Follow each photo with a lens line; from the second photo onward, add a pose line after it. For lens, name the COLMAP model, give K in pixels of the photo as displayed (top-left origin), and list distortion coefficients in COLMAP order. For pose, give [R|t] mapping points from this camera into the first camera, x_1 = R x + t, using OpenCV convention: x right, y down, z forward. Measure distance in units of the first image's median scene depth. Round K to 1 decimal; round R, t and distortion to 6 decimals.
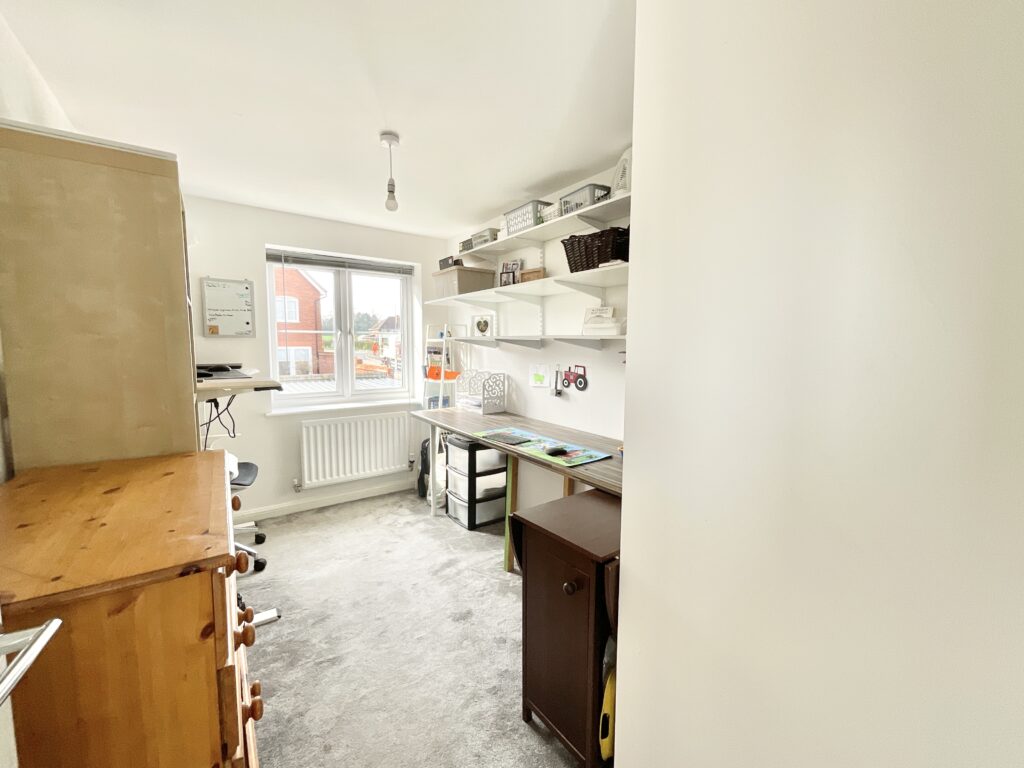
lens RADIAL K [[410.7, 0, 510.6], [0, 410.7, 381.7], [0, 0, 1]] dist [-0.010458, -0.000662]
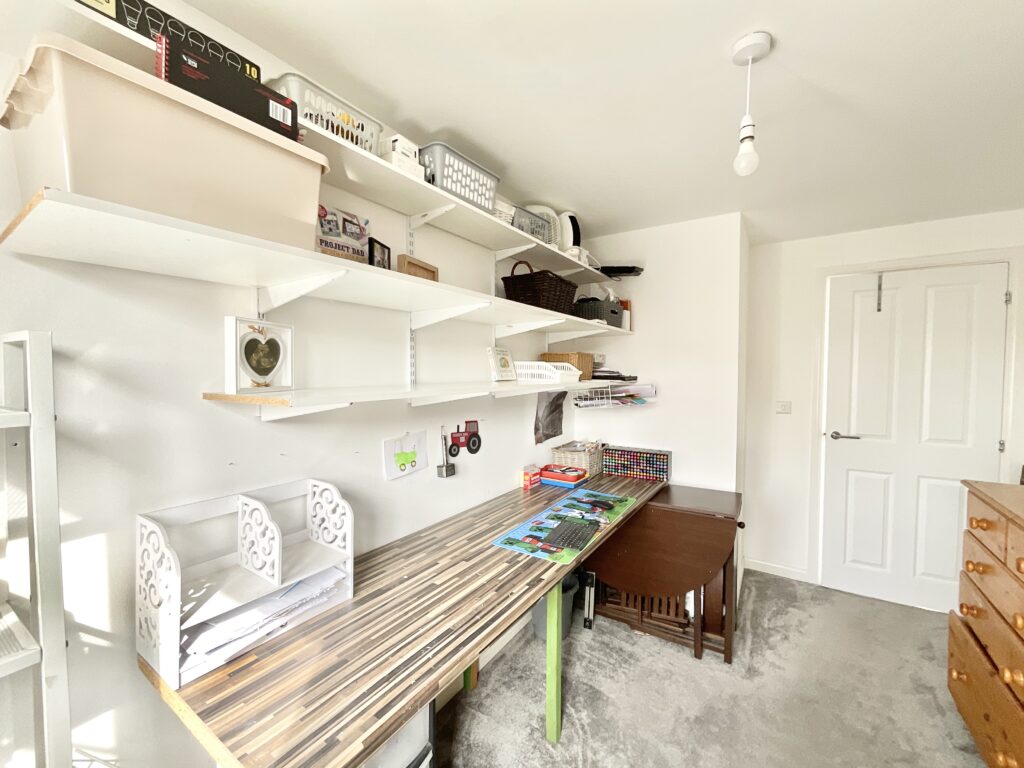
lens RADIAL K [[410.7, 0, 510.6], [0, 410.7, 381.7], [0, 0, 1]] dist [-0.010458, -0.000662]
pose [[-0.347011, -0.034858, 0.937213, -0.469931], [0.080226, 0.994543, 0.066695, -0.130748], [-0.934424, 0.098333, -0.342320, 1.005361]]
